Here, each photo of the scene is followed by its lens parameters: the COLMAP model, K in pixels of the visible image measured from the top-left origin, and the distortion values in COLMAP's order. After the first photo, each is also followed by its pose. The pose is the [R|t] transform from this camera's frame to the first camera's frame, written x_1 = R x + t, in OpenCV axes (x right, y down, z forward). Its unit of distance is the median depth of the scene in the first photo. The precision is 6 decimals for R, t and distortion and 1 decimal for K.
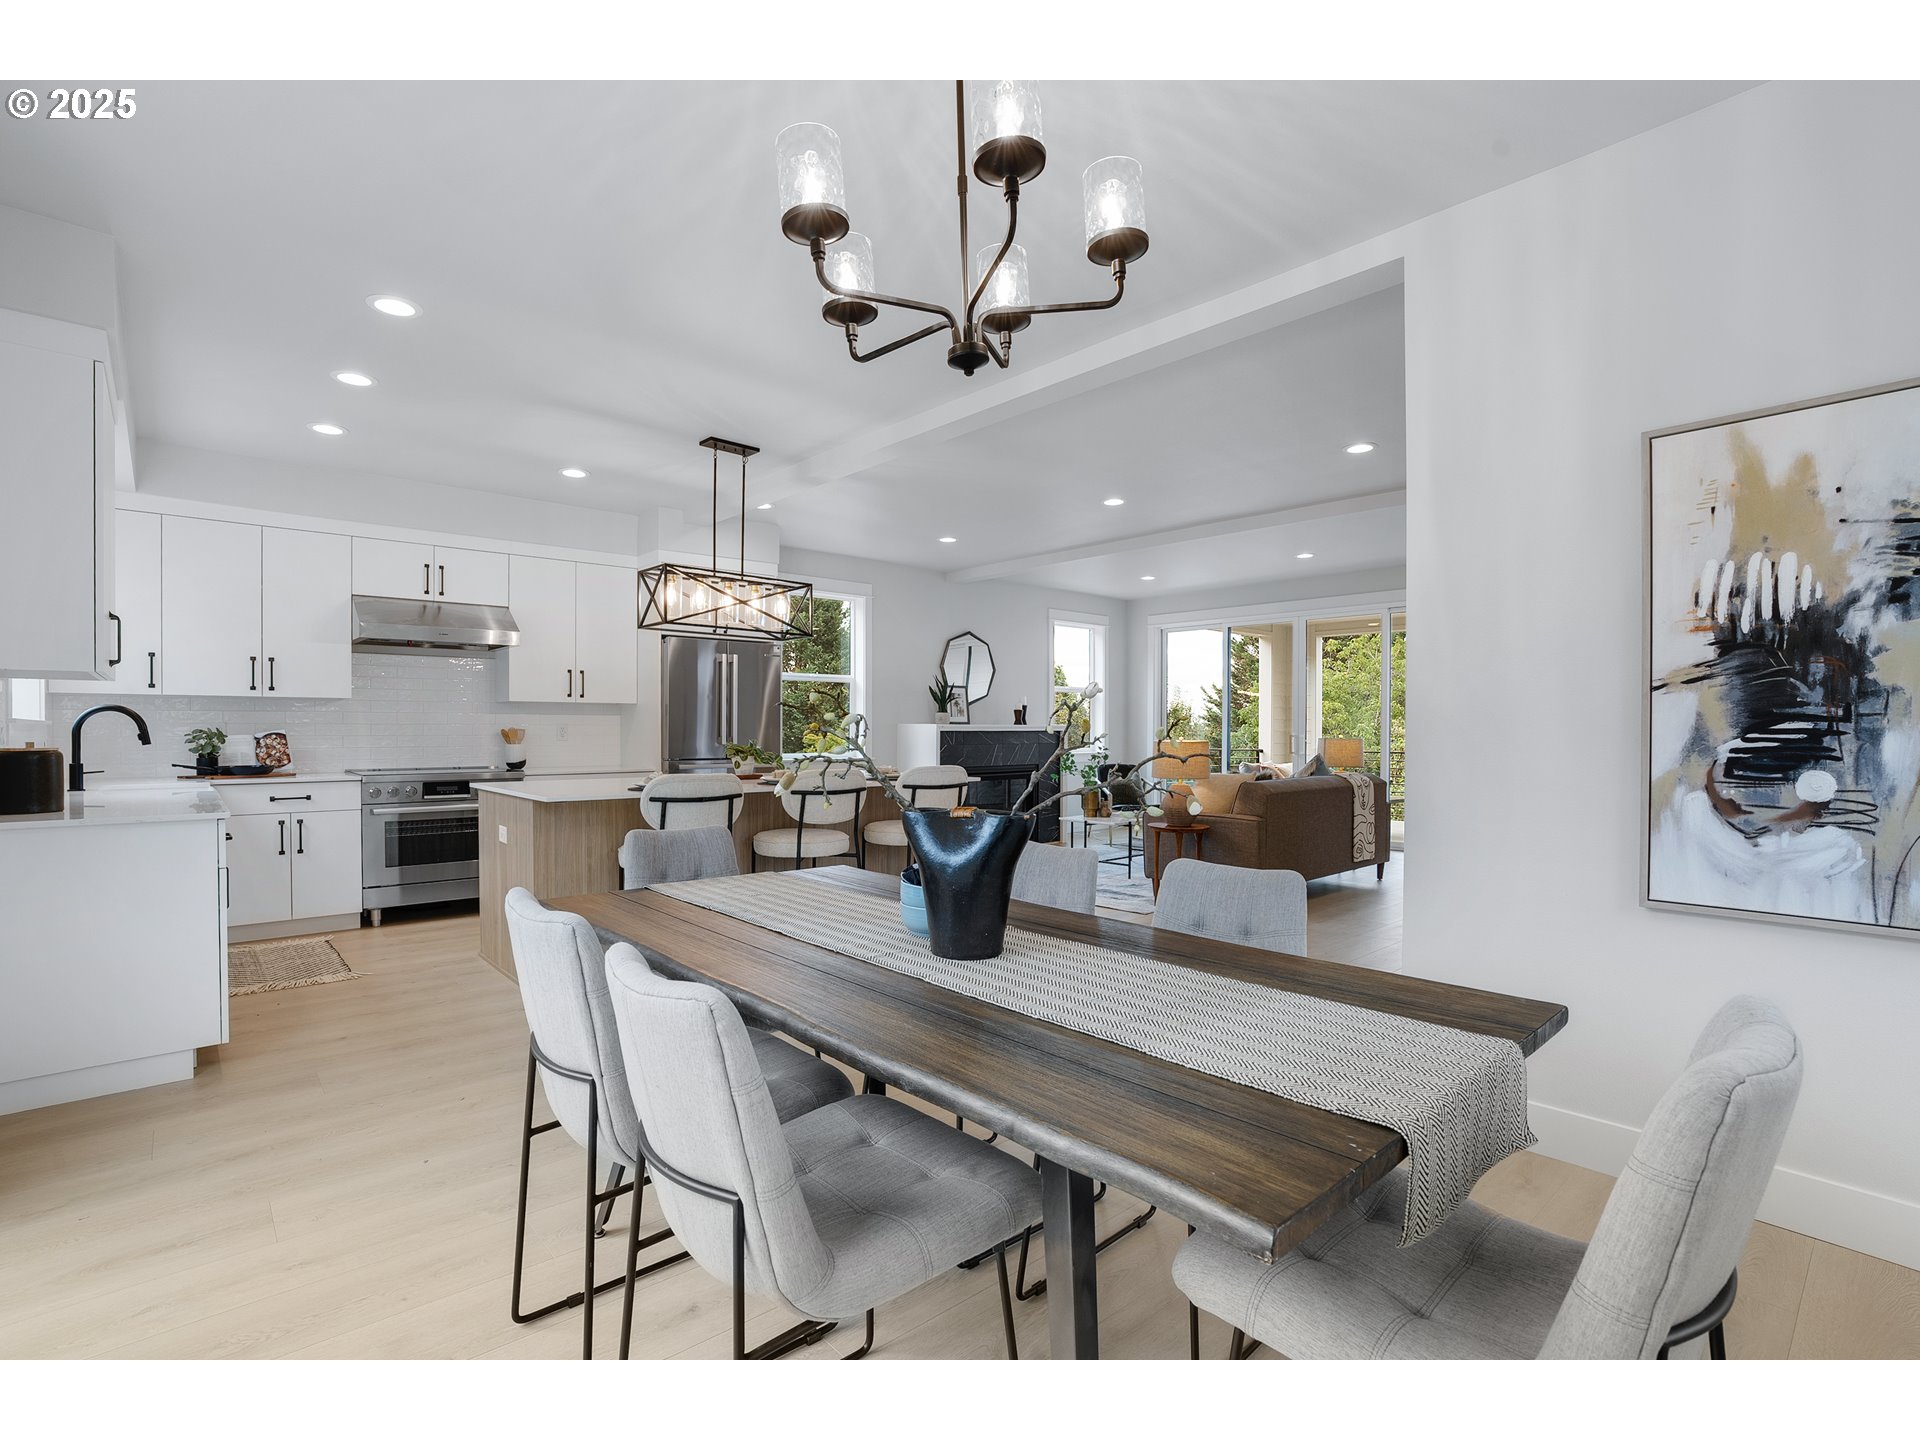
lens RADIAL K [[895.1, 0, 966.6], [0, 895.1, 738.6], [0, 0, 1]] dist [-0.049345, 0.020888]
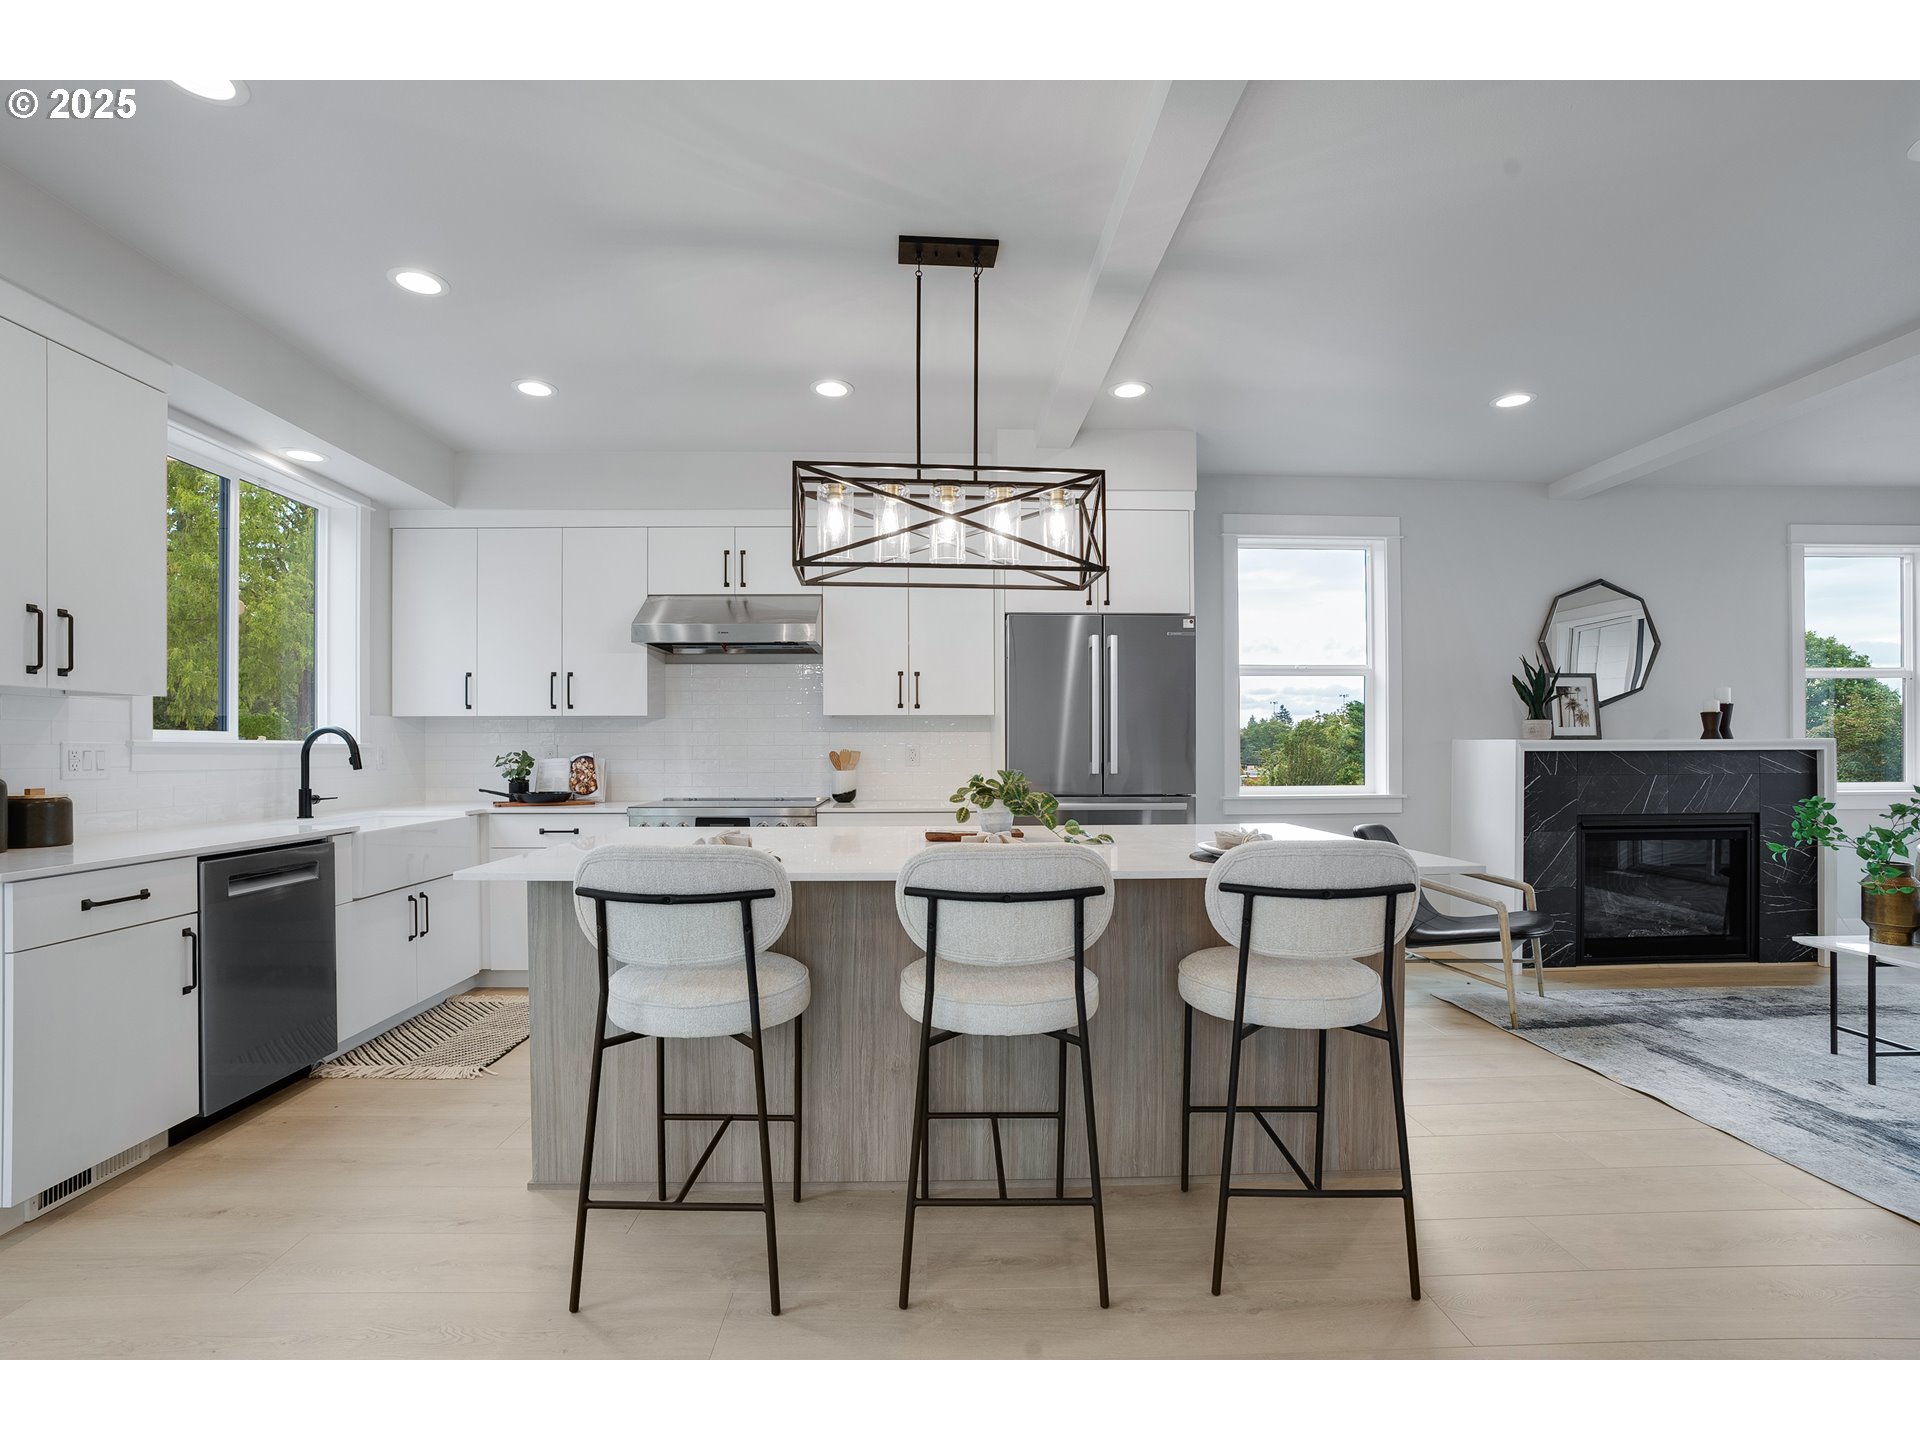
lens RADIAL K [[895.1, 0, 966.6], [0, 895.1, 738.6], [0, 0, 1]] dist [-0.049345, 0.020888]
pose [[0.765450, -0.011954, -0.643385, 0.095303], [-0.002605, 0.999762, -0.021674, -0.005535], [0.643490, 0.018267, 0.765236, 0.537326]]
